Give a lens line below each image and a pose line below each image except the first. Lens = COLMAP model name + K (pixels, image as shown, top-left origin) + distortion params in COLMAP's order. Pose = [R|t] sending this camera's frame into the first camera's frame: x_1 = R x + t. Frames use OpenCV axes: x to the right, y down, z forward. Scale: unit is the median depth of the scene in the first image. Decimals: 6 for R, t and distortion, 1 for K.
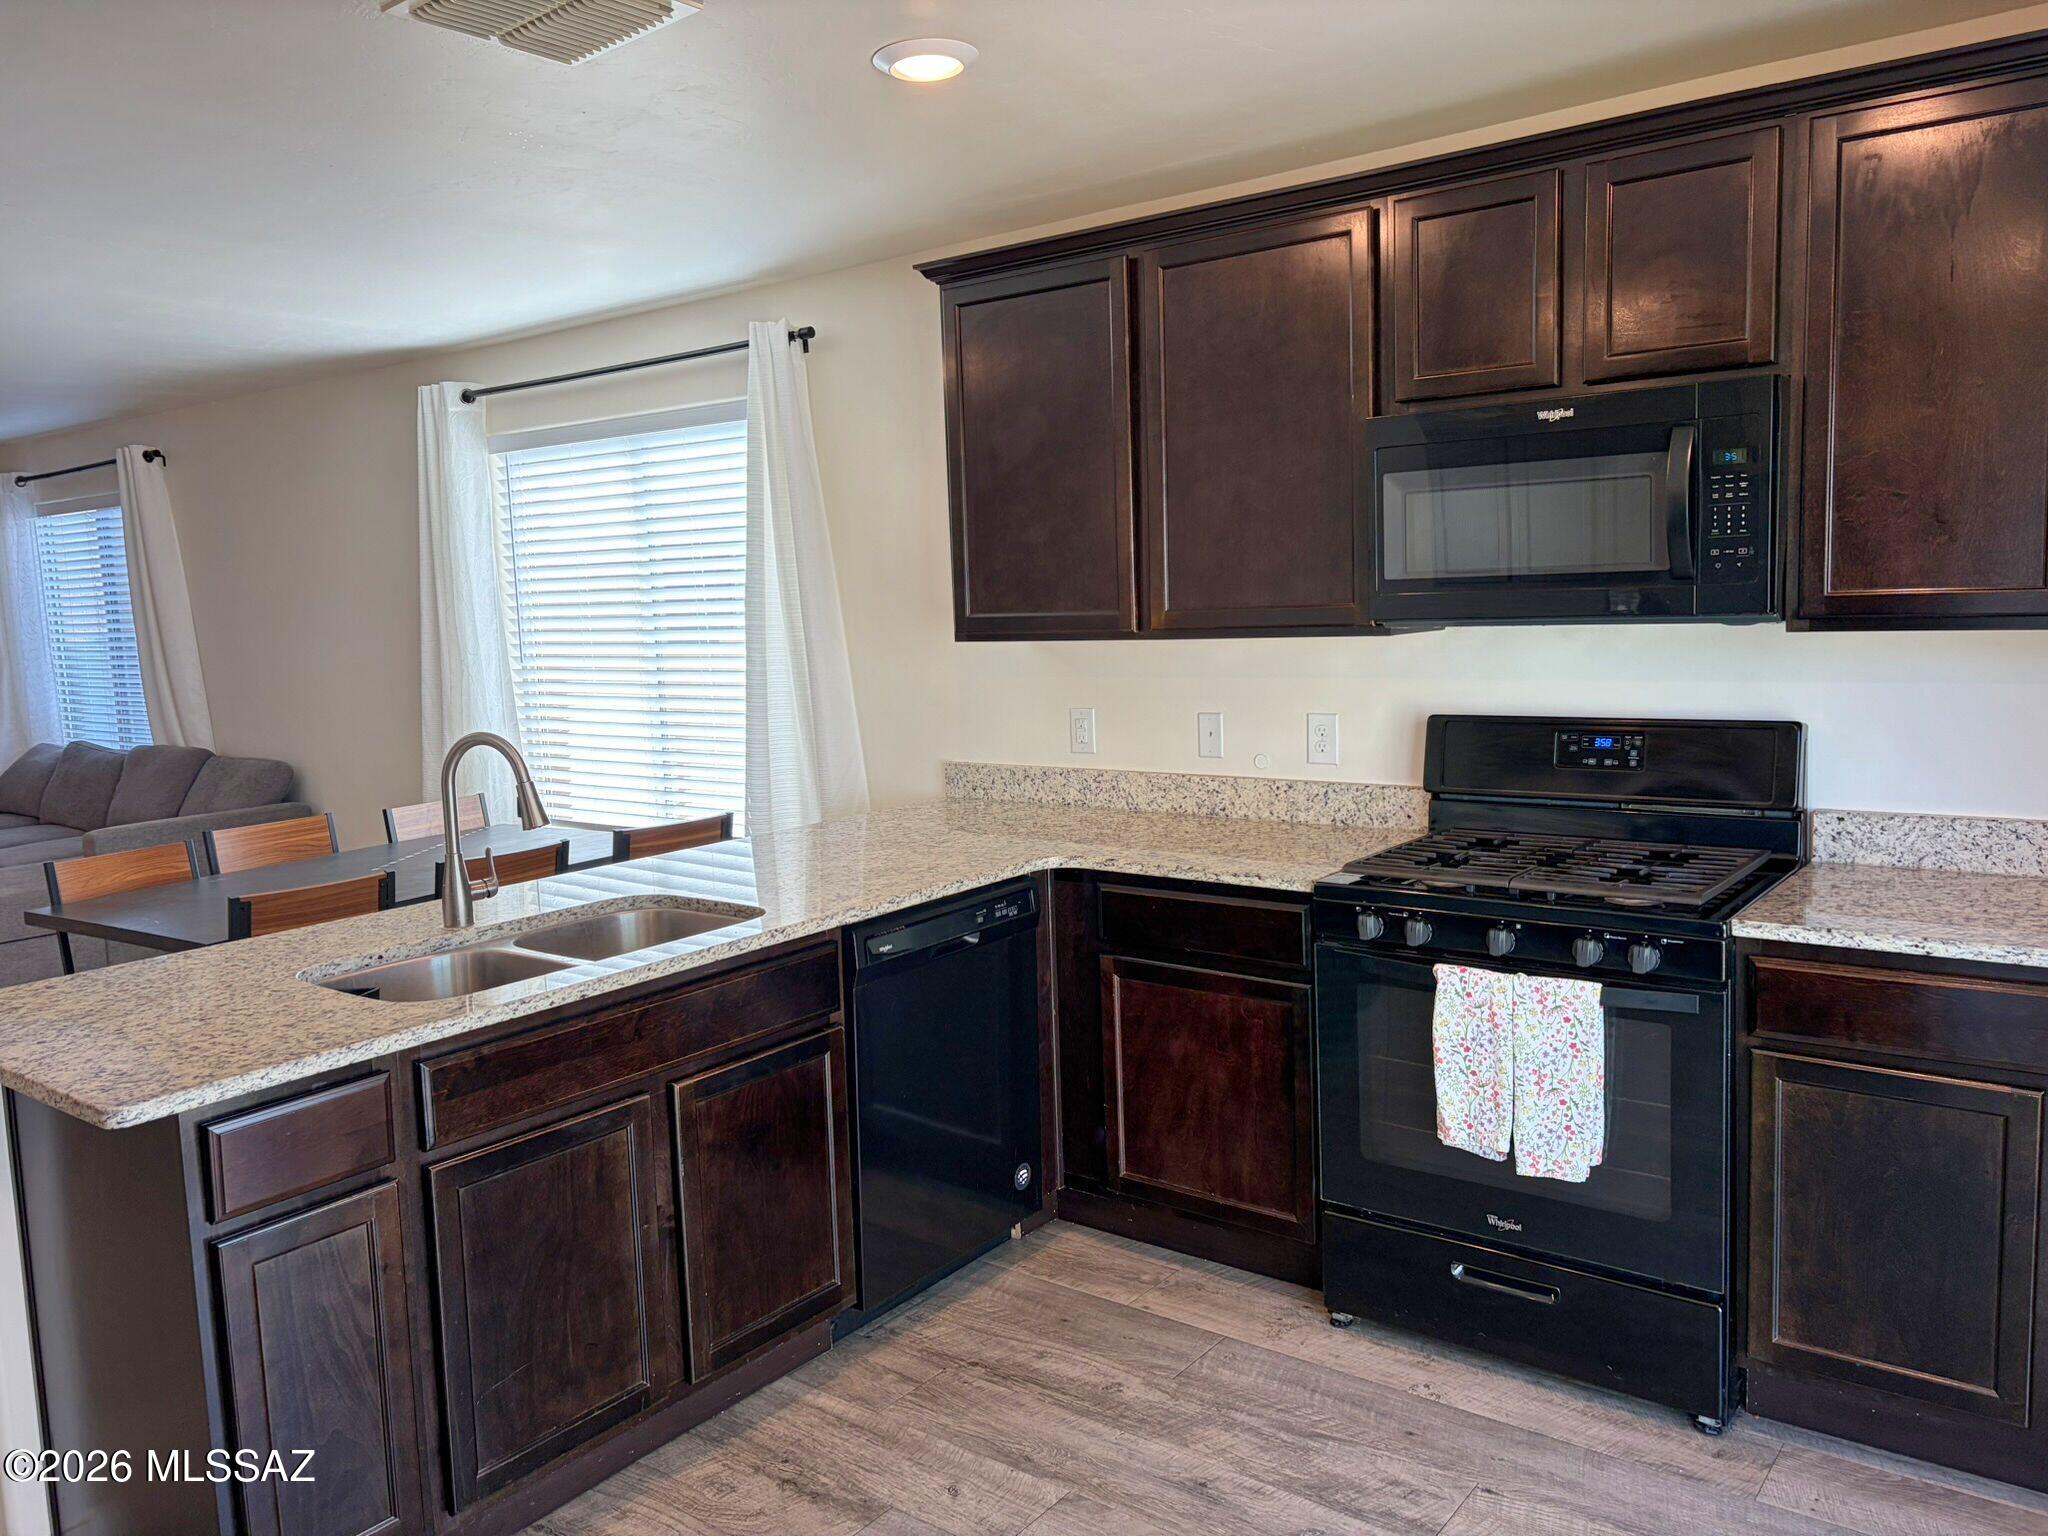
lens RADIAL K [[1613.2, 0, 1024.0], [0, 1613.2, 768.0], [0, 0, 1]] dist [0.031720, -0.009306]
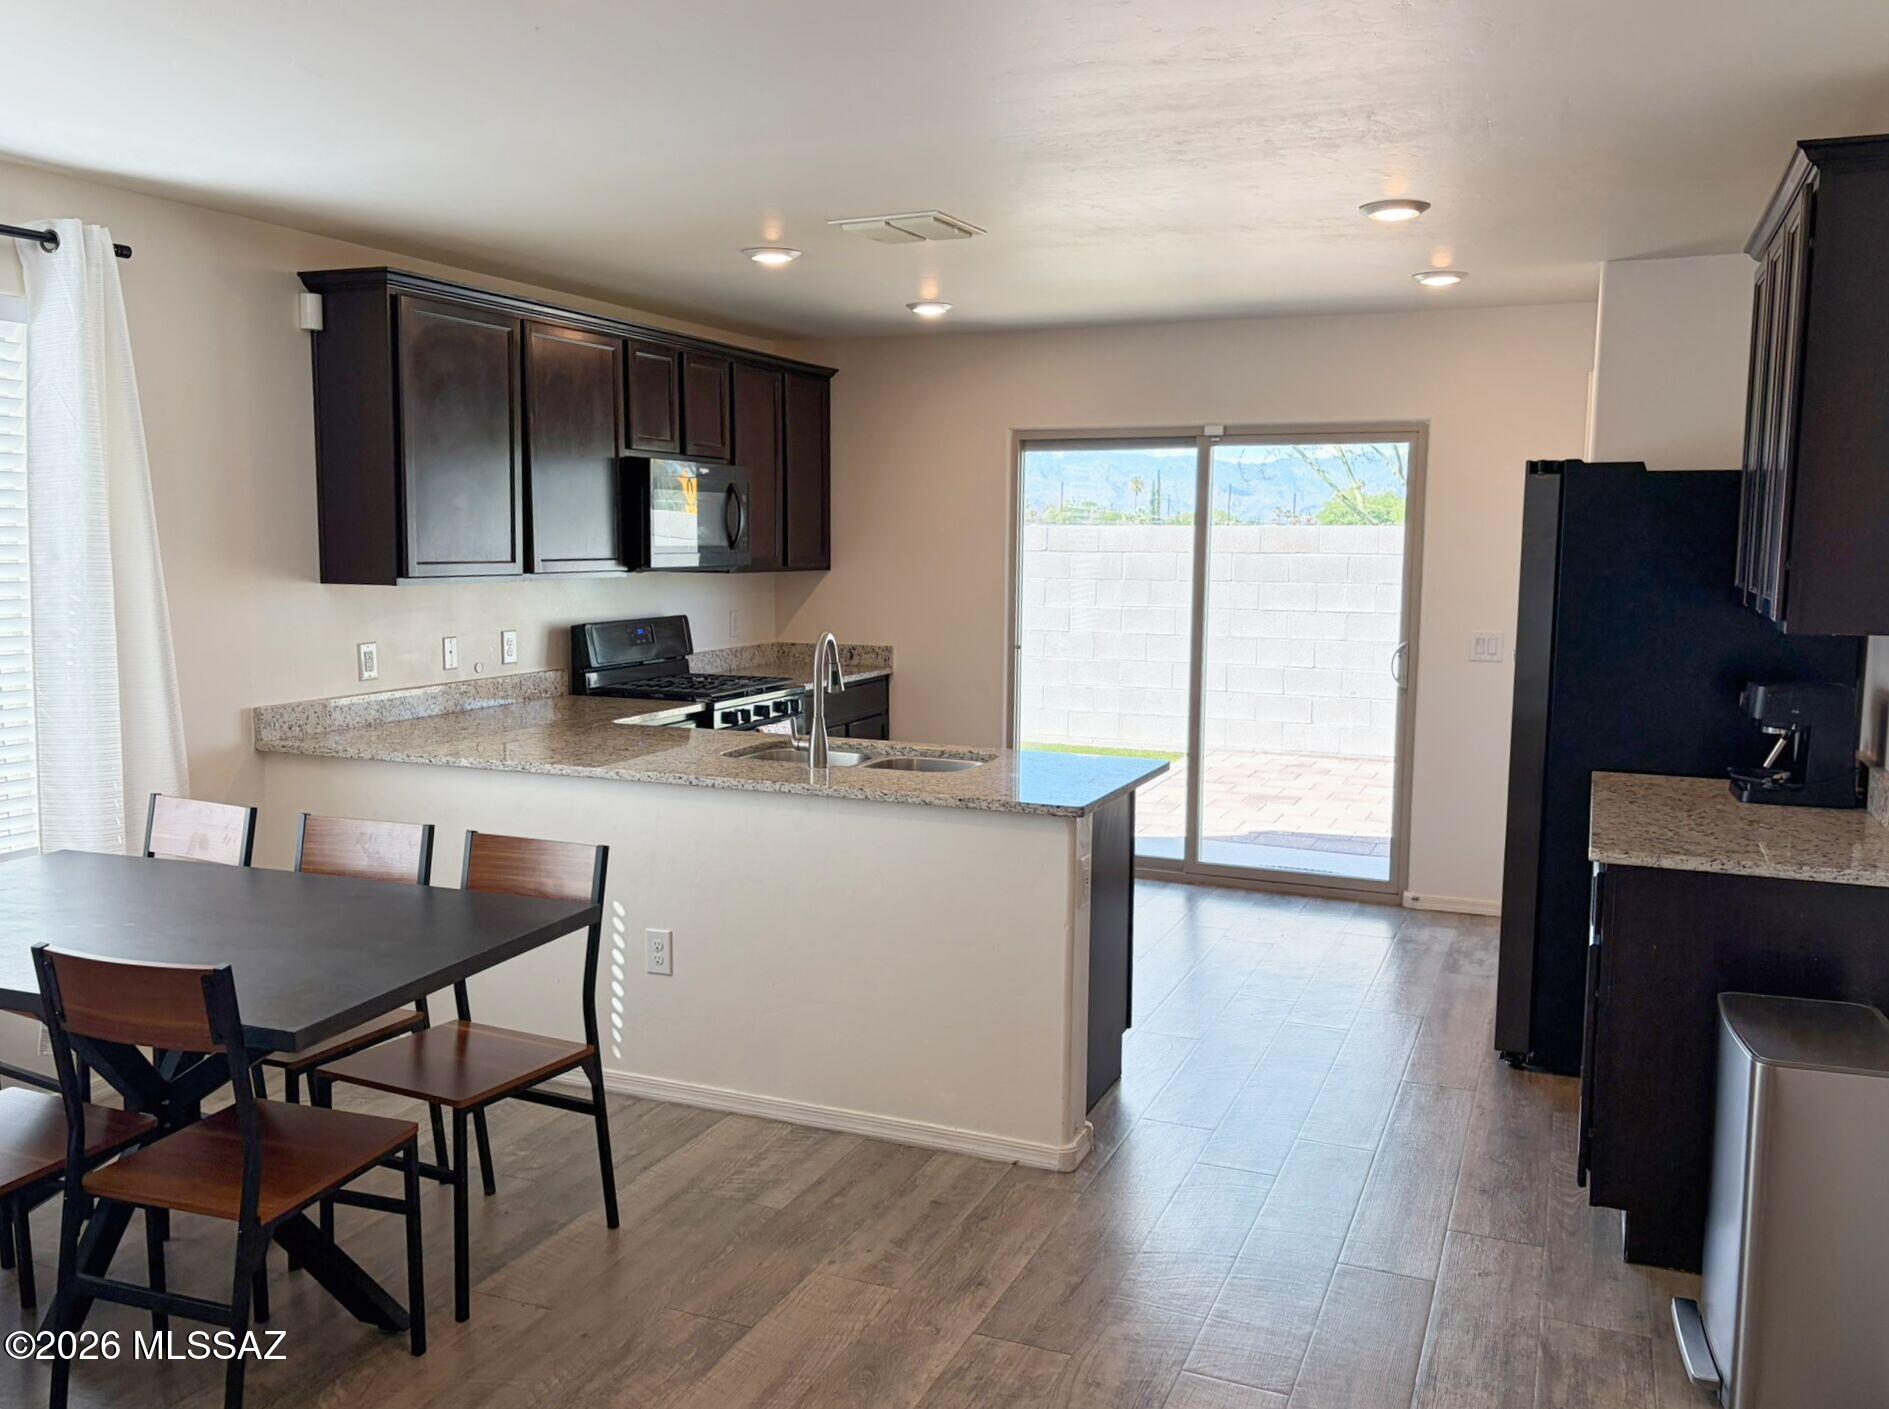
lens RADIAL K [[1488.0, 0, 944.5], [0, 1488.0, 704.5], [0, 0, 1]] dist [0.031720, -0.009306]
pose [[-0.237665, -0.083023, 0.967793, -1.107010], [0.108093, 0.987892, 0.111292, -0.066692], [-0.965314, 0.131062, -0.225813, 0.815308]]
